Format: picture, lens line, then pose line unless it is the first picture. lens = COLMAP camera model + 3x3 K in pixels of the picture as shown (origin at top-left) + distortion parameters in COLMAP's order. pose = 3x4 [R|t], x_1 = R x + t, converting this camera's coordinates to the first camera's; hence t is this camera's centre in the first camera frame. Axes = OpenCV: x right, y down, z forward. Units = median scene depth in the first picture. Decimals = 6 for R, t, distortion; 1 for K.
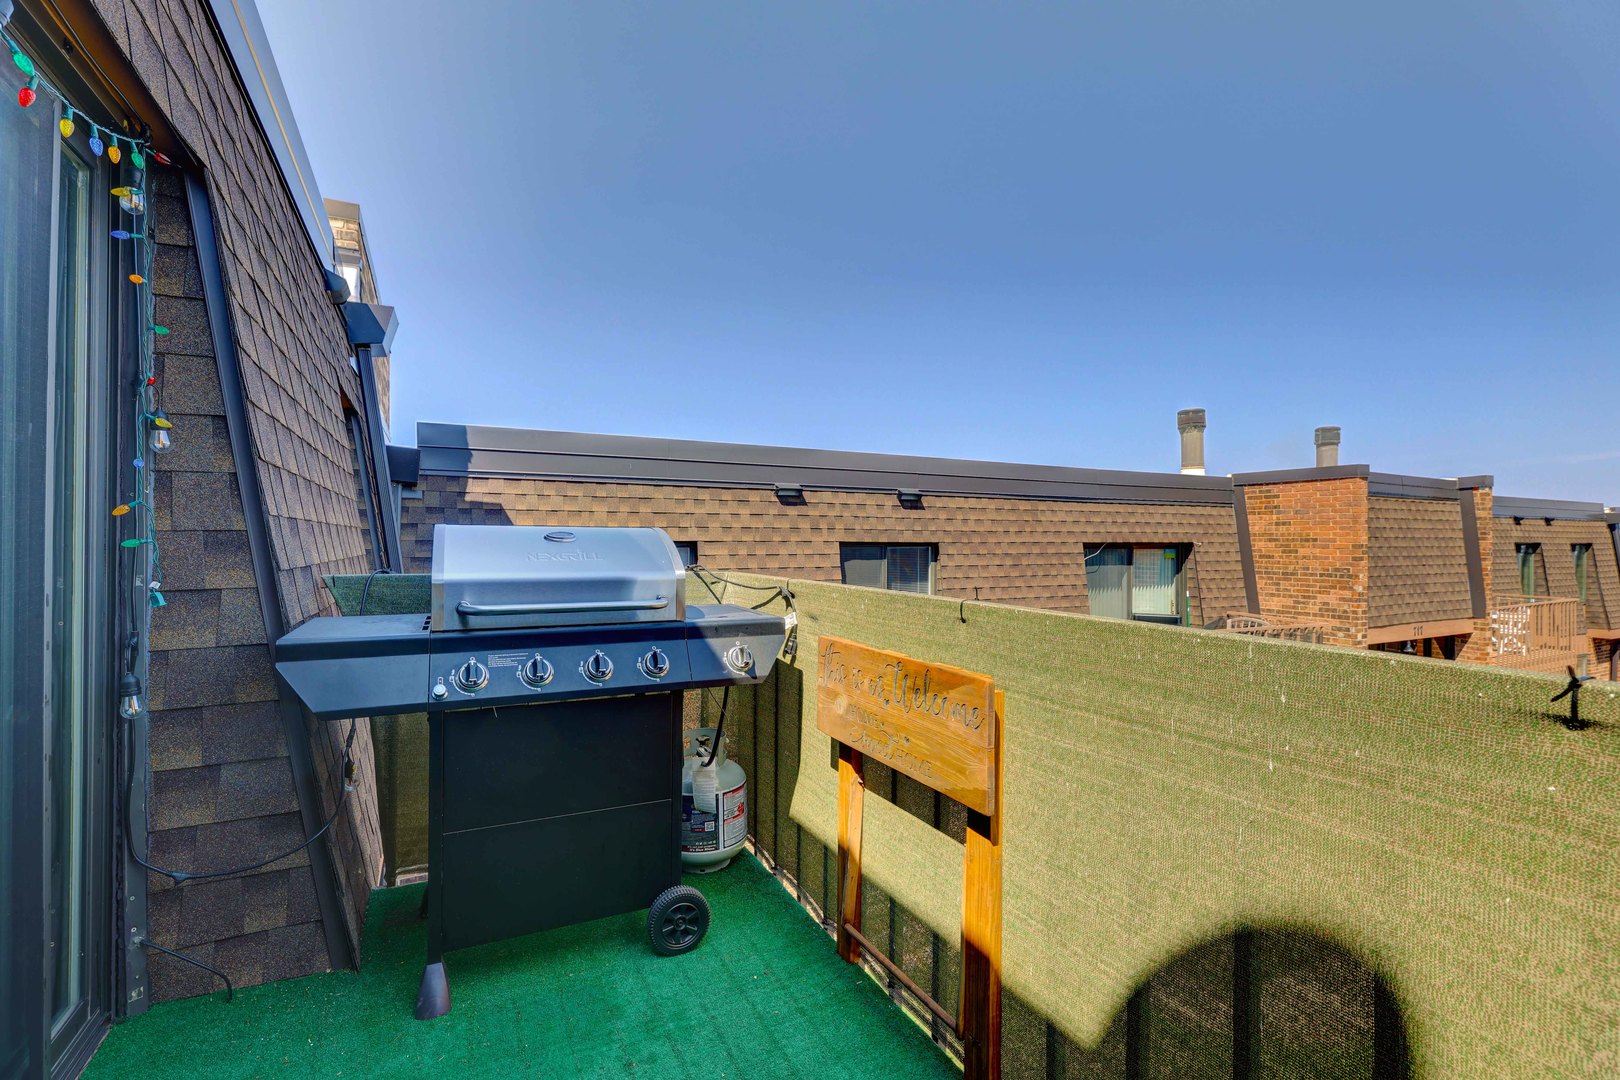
lens RADIAL K [[725.8, 0, 810.0], [0, 725.8, 540.0], [0, 0, 1]] dist [0.007626, 0.000258]
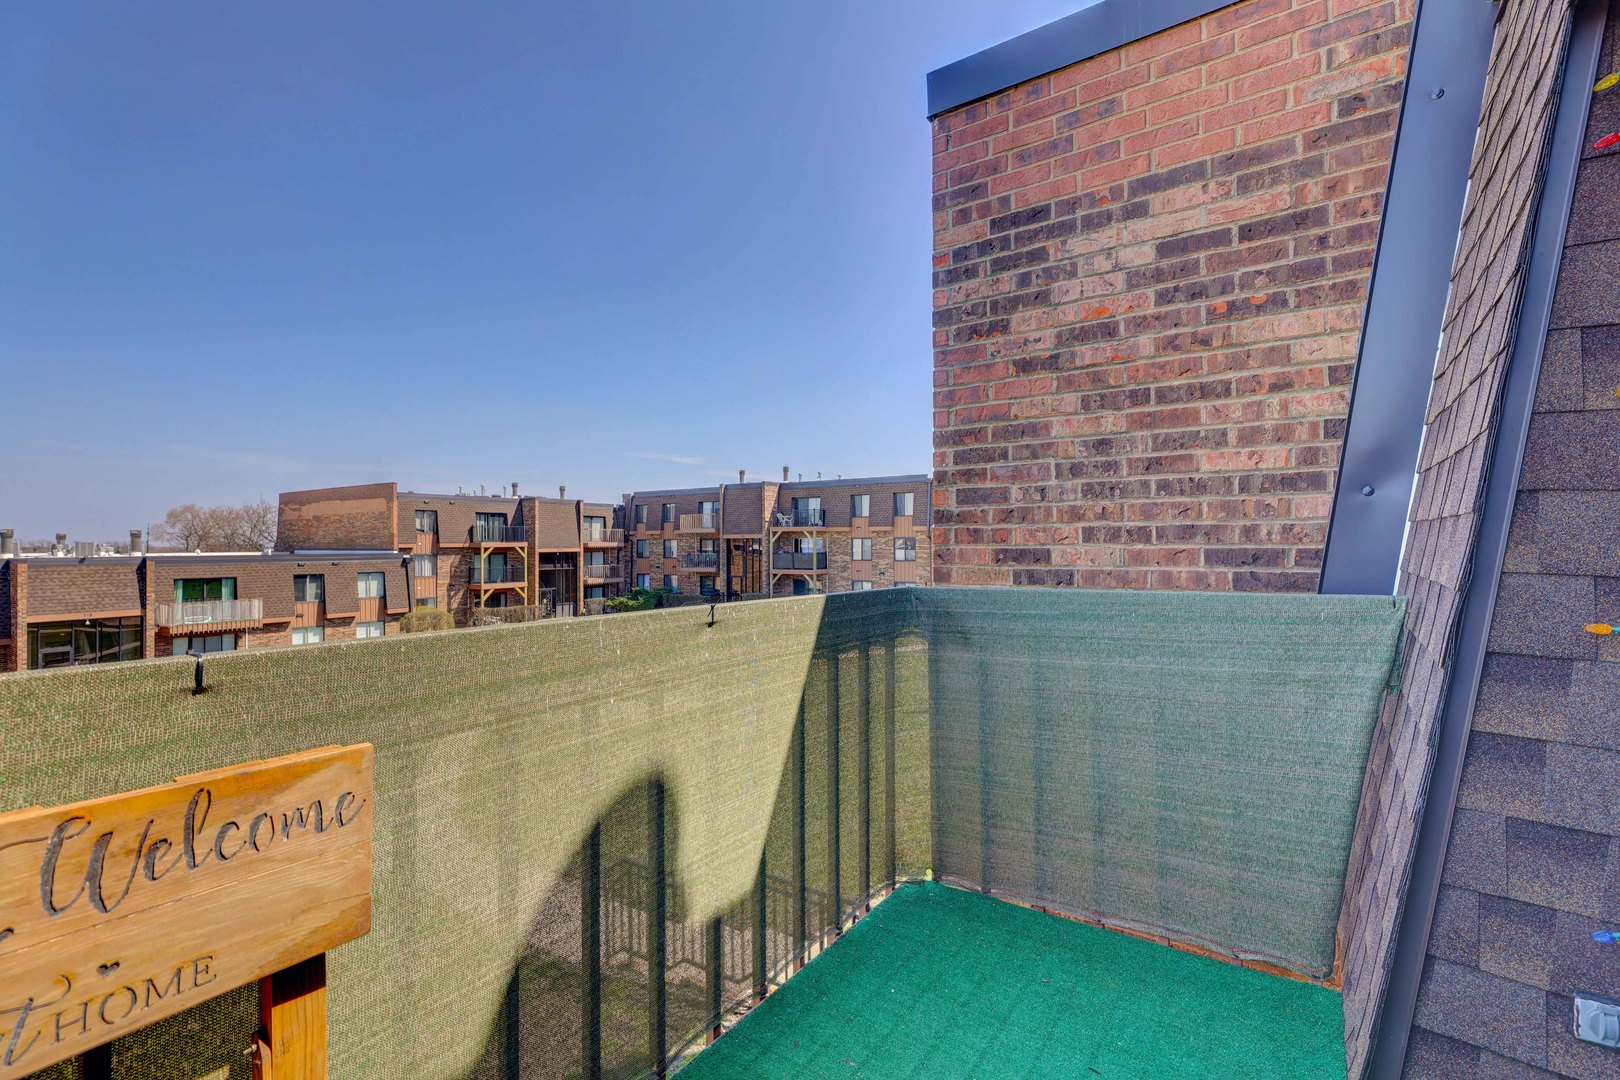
lens RADIAL K [[728.1, 0, 810.0], [0, 728.1, 540.0], [0, 0, 1]] dist [-0.000314, -0.000410]
pose [[-0.483657, -0.000391, 0.875258, -0.641122], [-0.001045, 0.999999, -0.000131, -0.010391], [-0.875257, -0.000978, -0.483657, 1.036698]]
